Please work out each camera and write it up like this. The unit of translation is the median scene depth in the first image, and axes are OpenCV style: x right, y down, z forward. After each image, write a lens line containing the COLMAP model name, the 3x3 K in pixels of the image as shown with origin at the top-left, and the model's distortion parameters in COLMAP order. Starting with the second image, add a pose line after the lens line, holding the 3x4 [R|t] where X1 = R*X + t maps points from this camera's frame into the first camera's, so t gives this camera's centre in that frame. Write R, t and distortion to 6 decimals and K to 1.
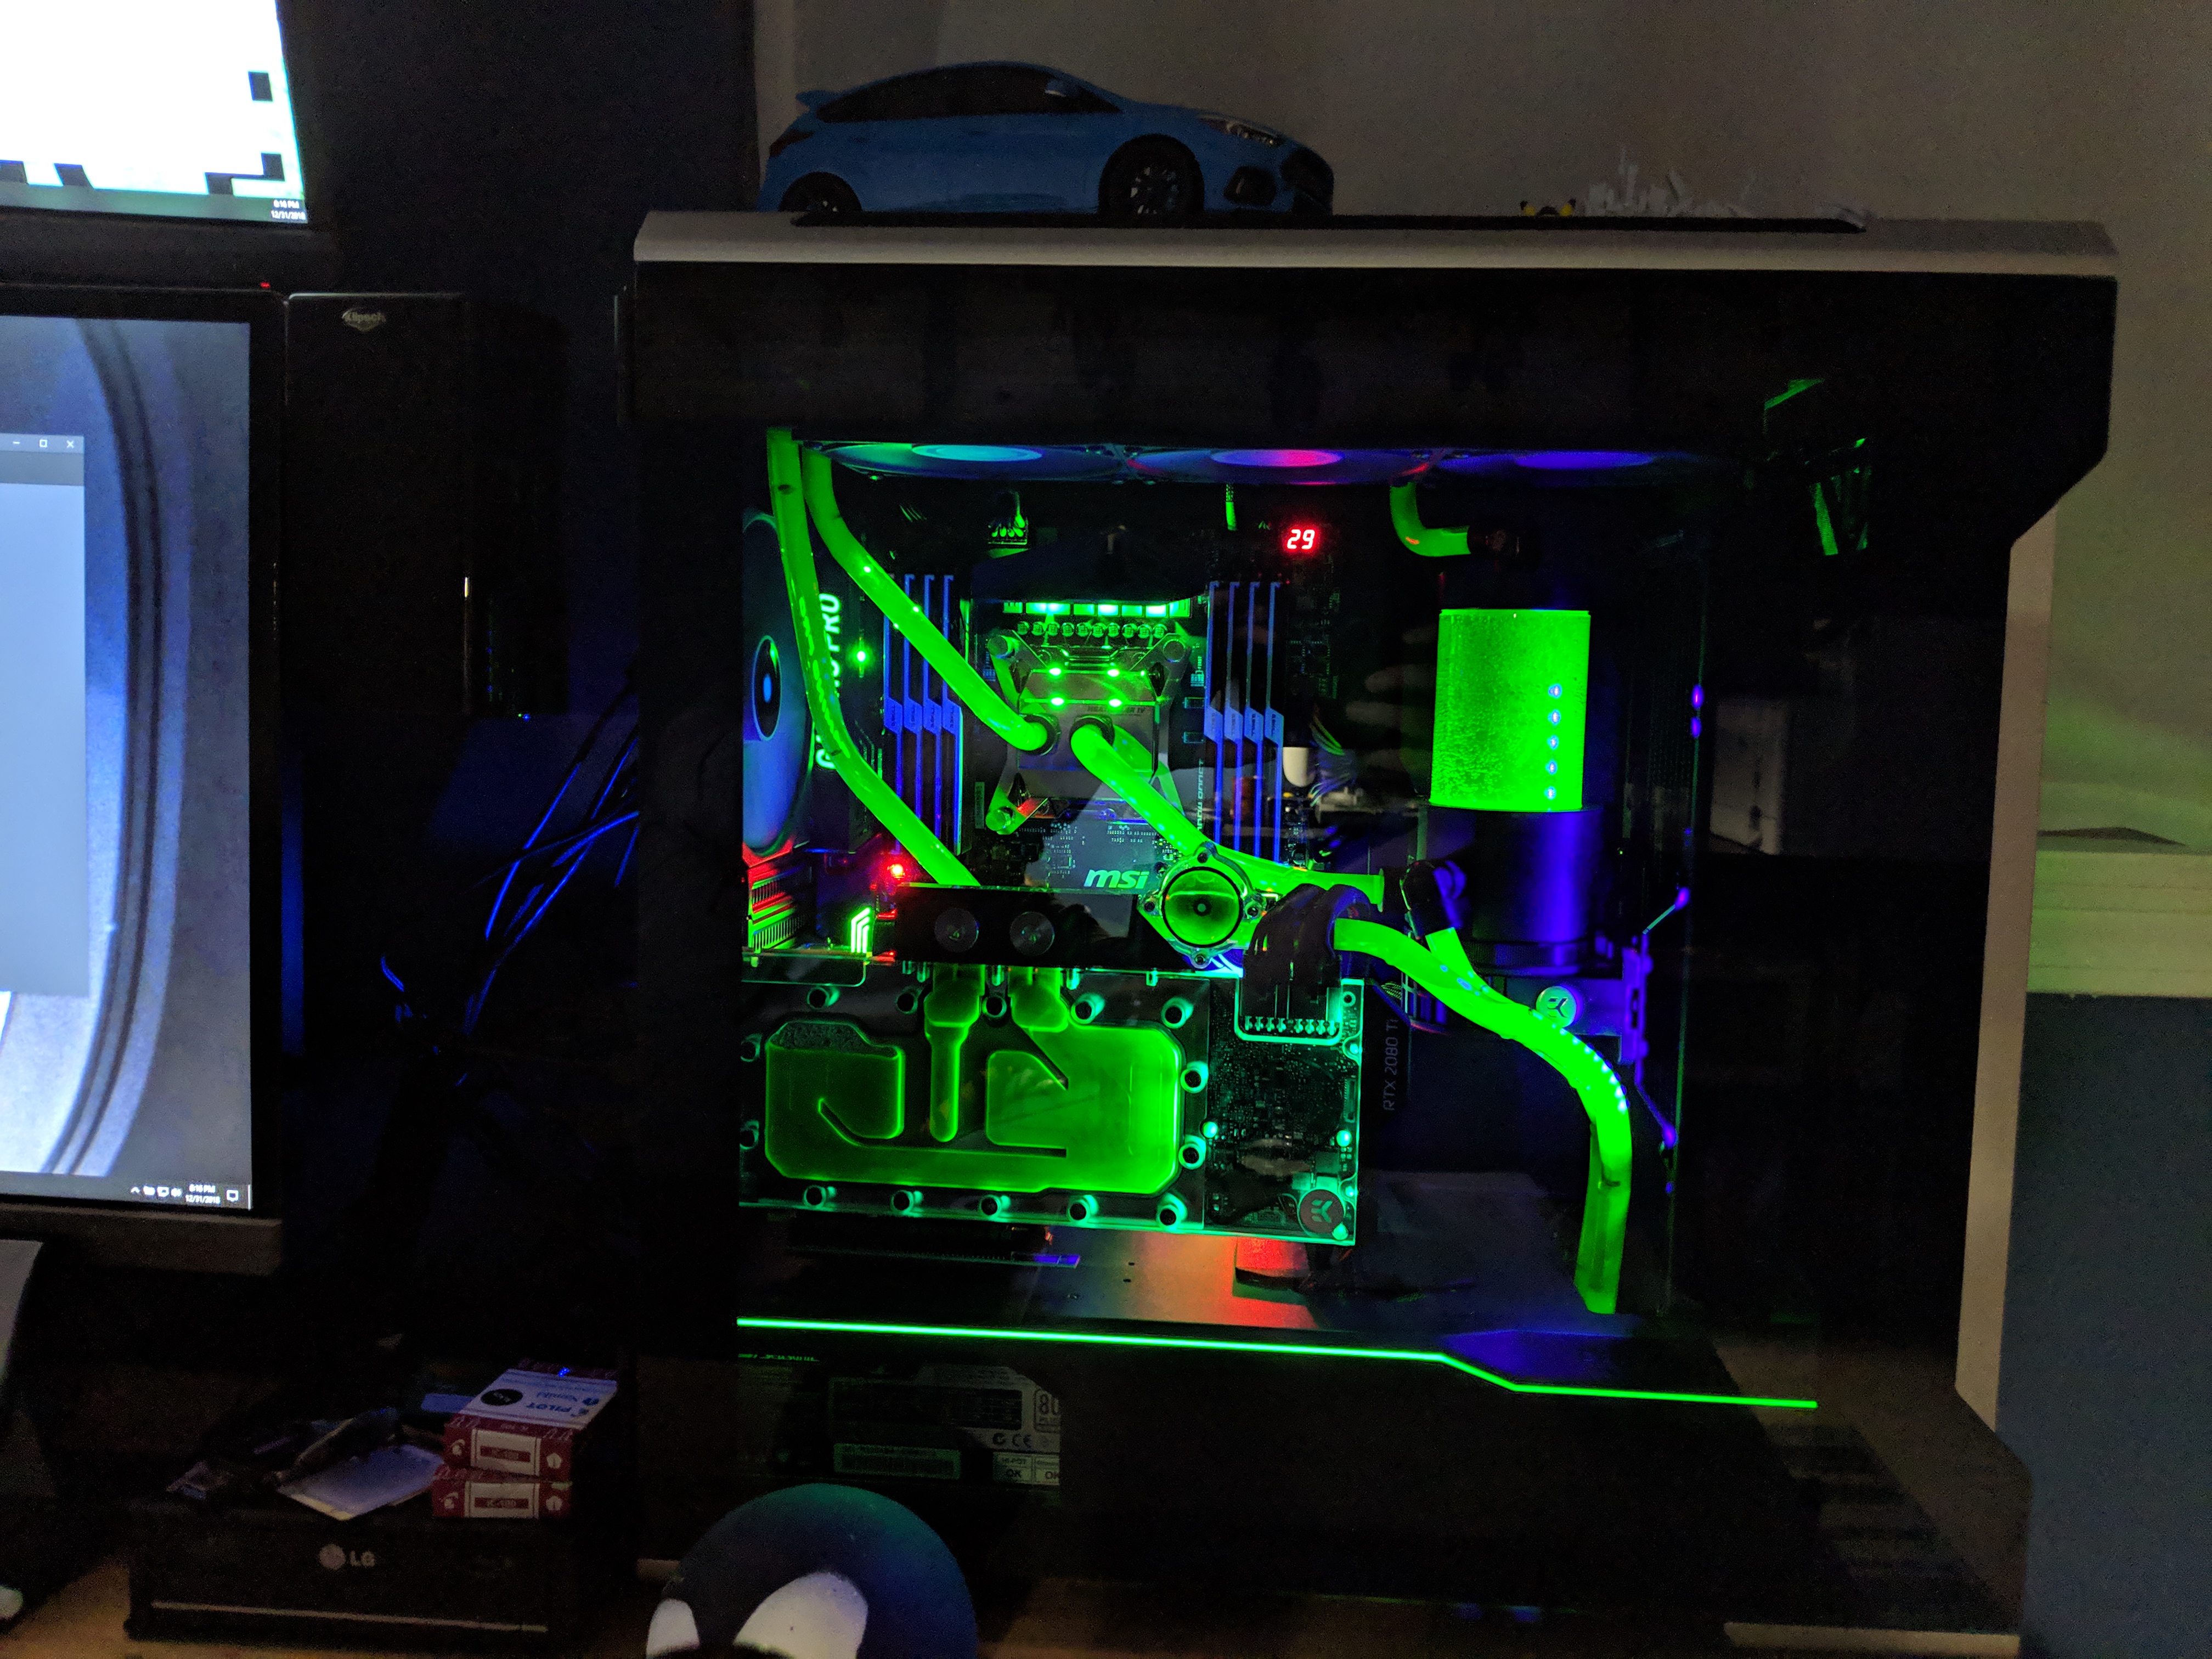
lens RADIAL K [[1683.1, 0, 1108.6], [0, 1683.1, 797.2], [0, 0, 1]] dist [0.084472, -0.164201]
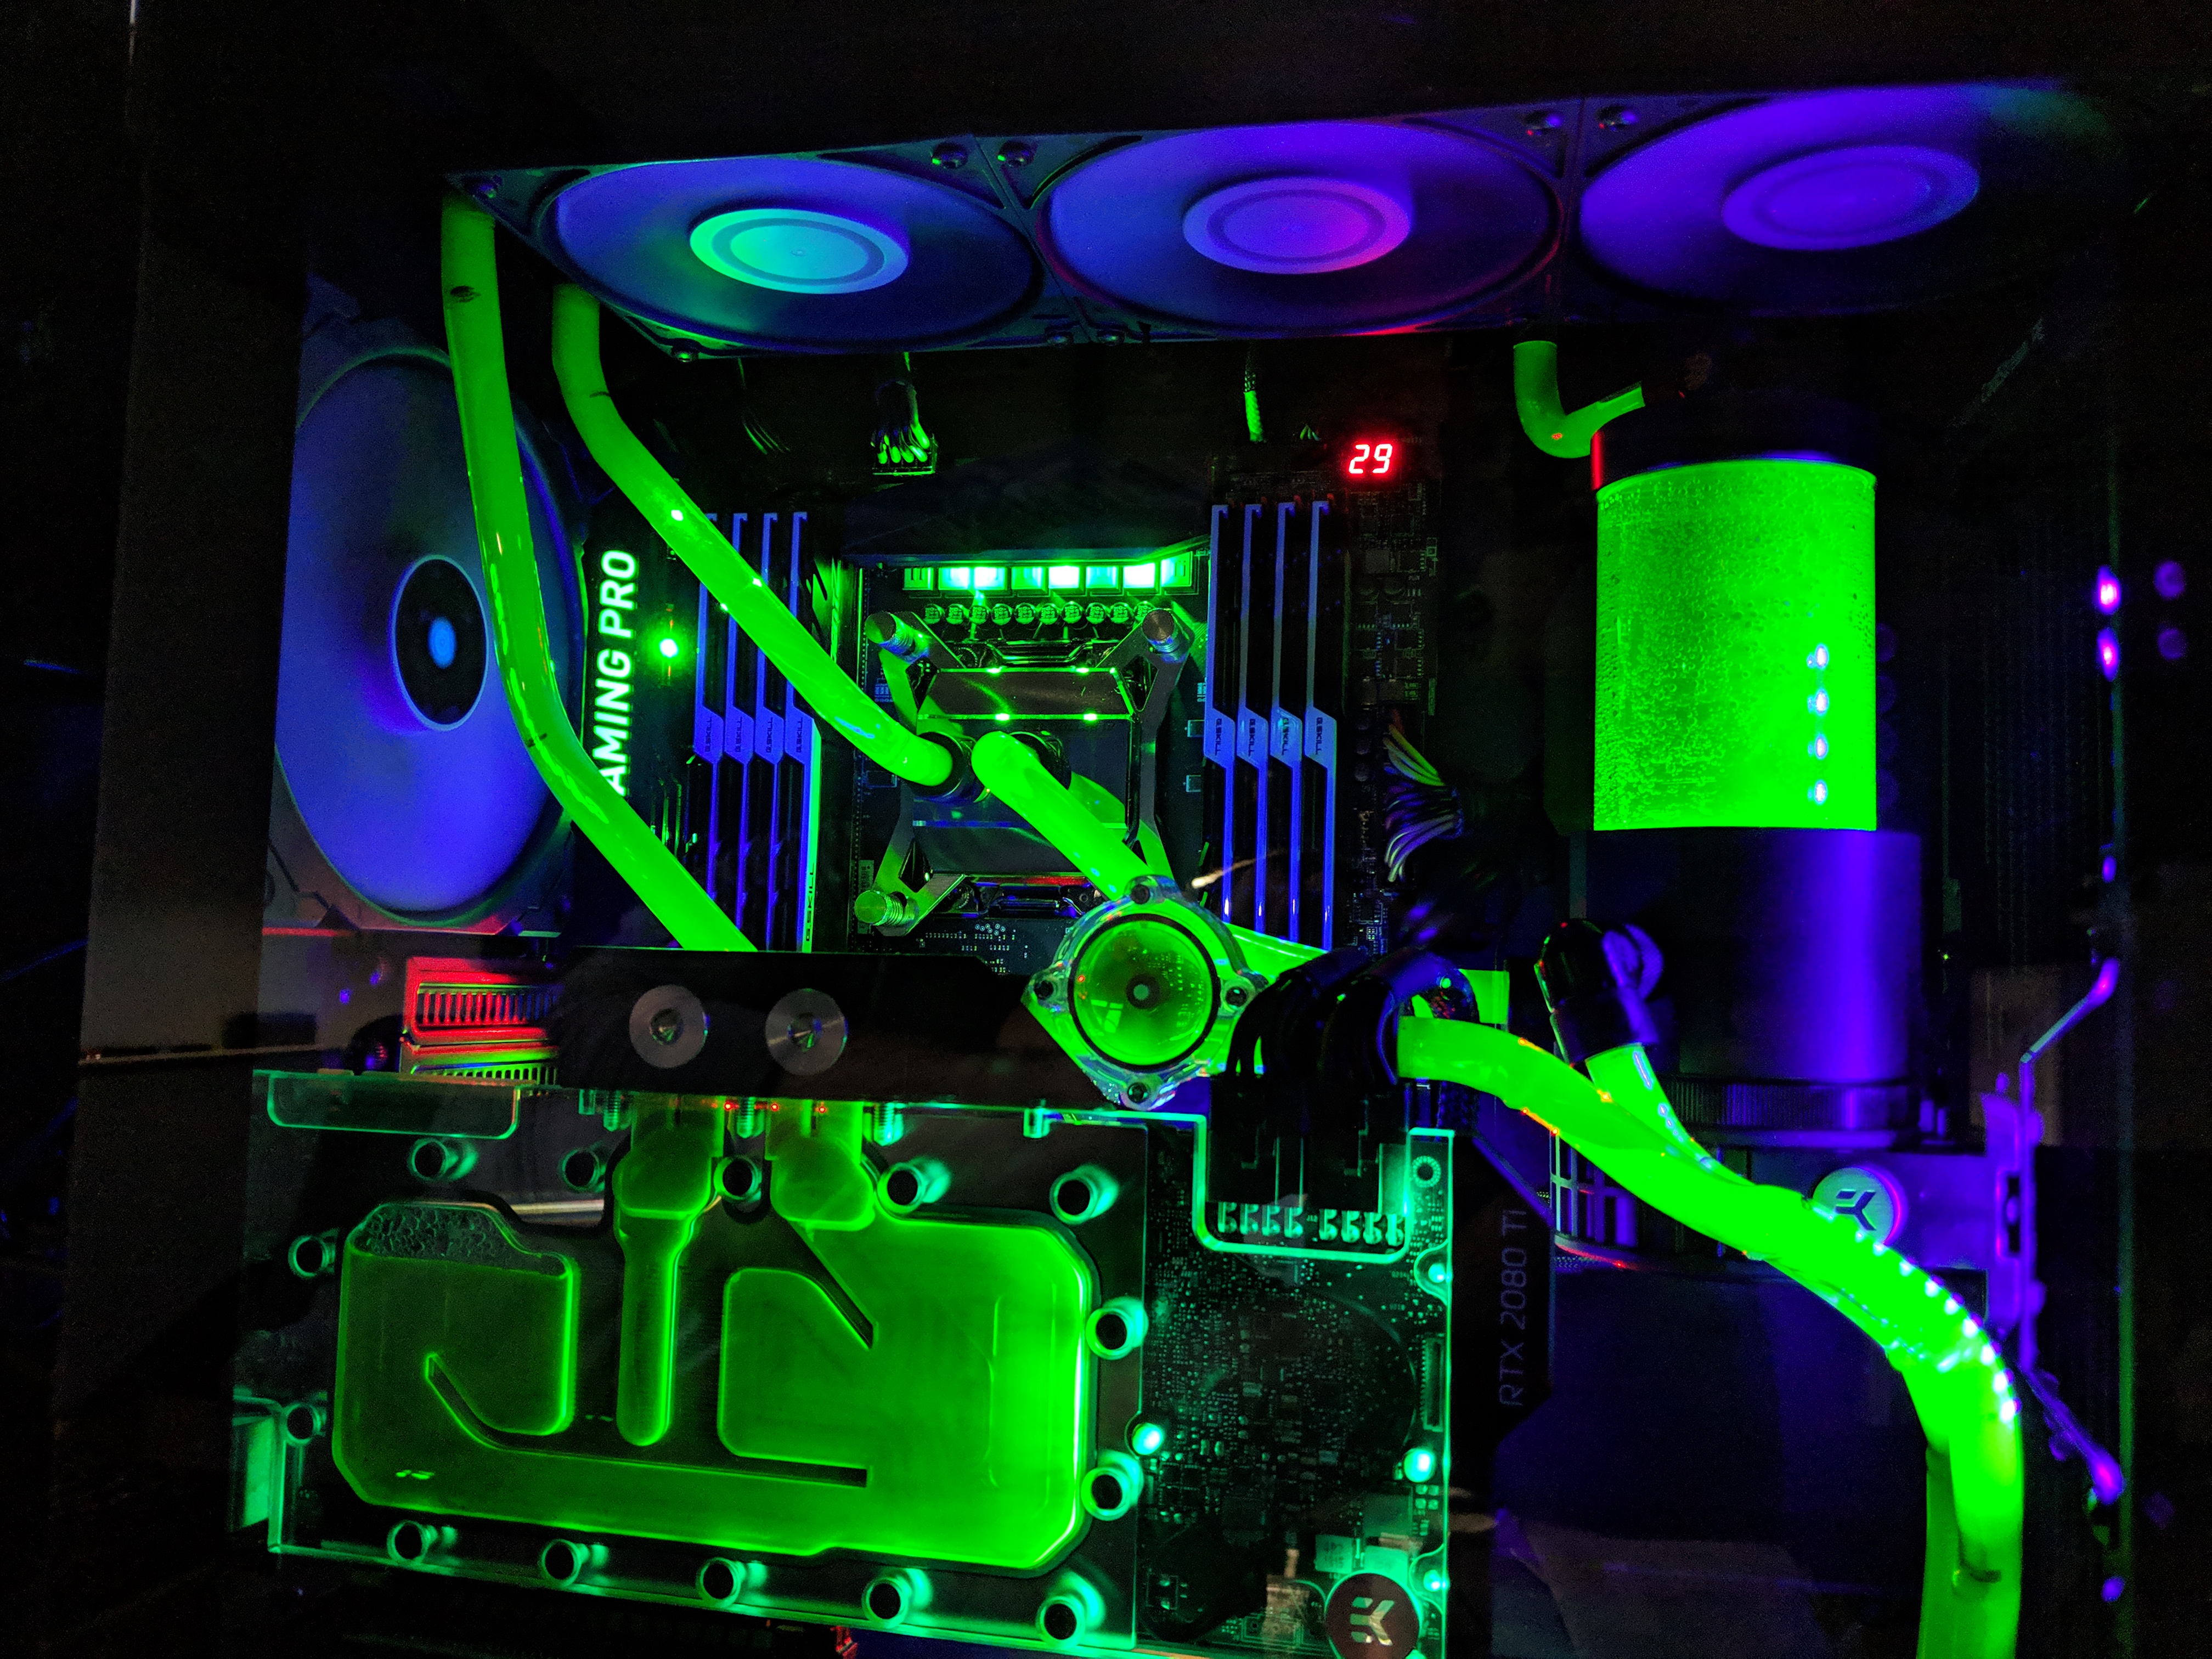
lens RADIAL K [[1722.5, 0, 1106.0], [0, 1722.5, 829.5], [0, 0, 1]] dist [0.009151, -0.042159]
pose [[0.994629, -0.003549, -0.103443, 0.099041], [-0.012647, 0.987756, -0.155494, 0.097963], [0.102728, 0.155967, 0.982406, 0.468705]]
